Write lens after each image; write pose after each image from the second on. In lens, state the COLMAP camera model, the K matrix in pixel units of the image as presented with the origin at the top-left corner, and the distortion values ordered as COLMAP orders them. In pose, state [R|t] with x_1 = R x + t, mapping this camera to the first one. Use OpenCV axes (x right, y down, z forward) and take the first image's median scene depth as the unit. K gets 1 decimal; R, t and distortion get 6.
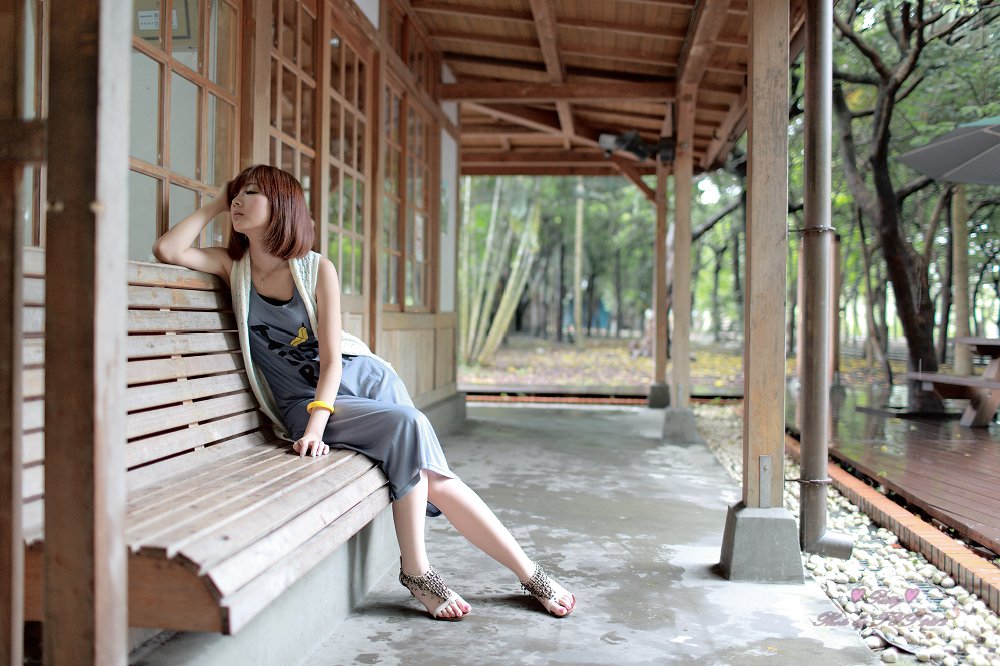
lens RADIAL K [[956.2, 0, 500.0], [0, 956.2, 333.0], [0, 0, 1]] dist [-0.177772, 0.346307]
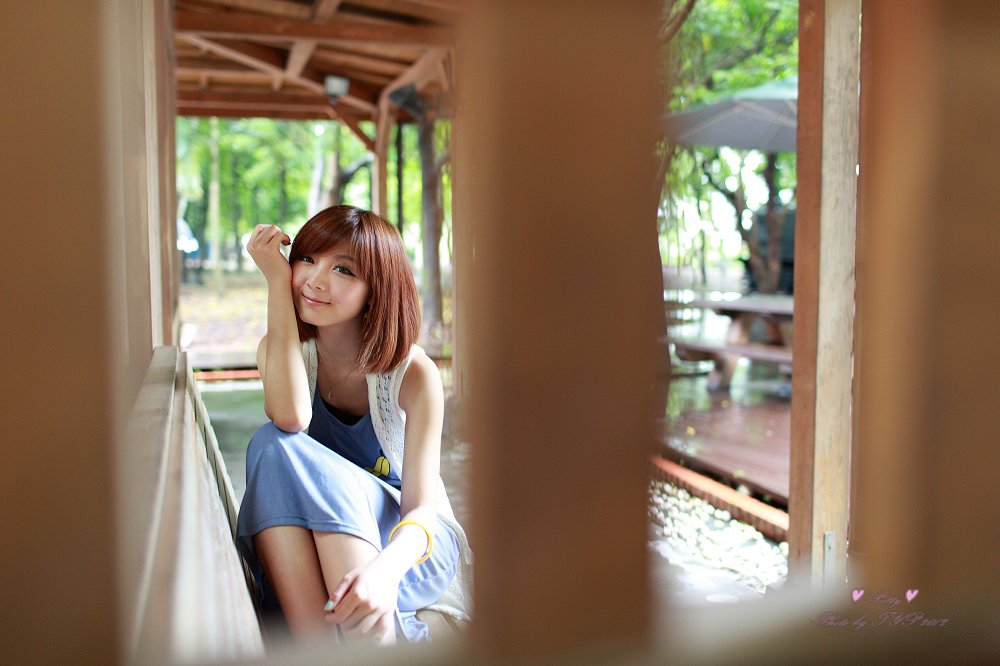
lens RADIAL K [[956.2, 0, 500.0], [0, 956.2, 333.0], [0, 0, 1]] dist [-0.177772, 0.346307]
pose [[0.919056, -0.041504, 0.391935, -0.110422], [0.011911, 0.996910, 0.077639, -0.041327], [-0.393947, -0.066687, 0.916711, 0.125077]]
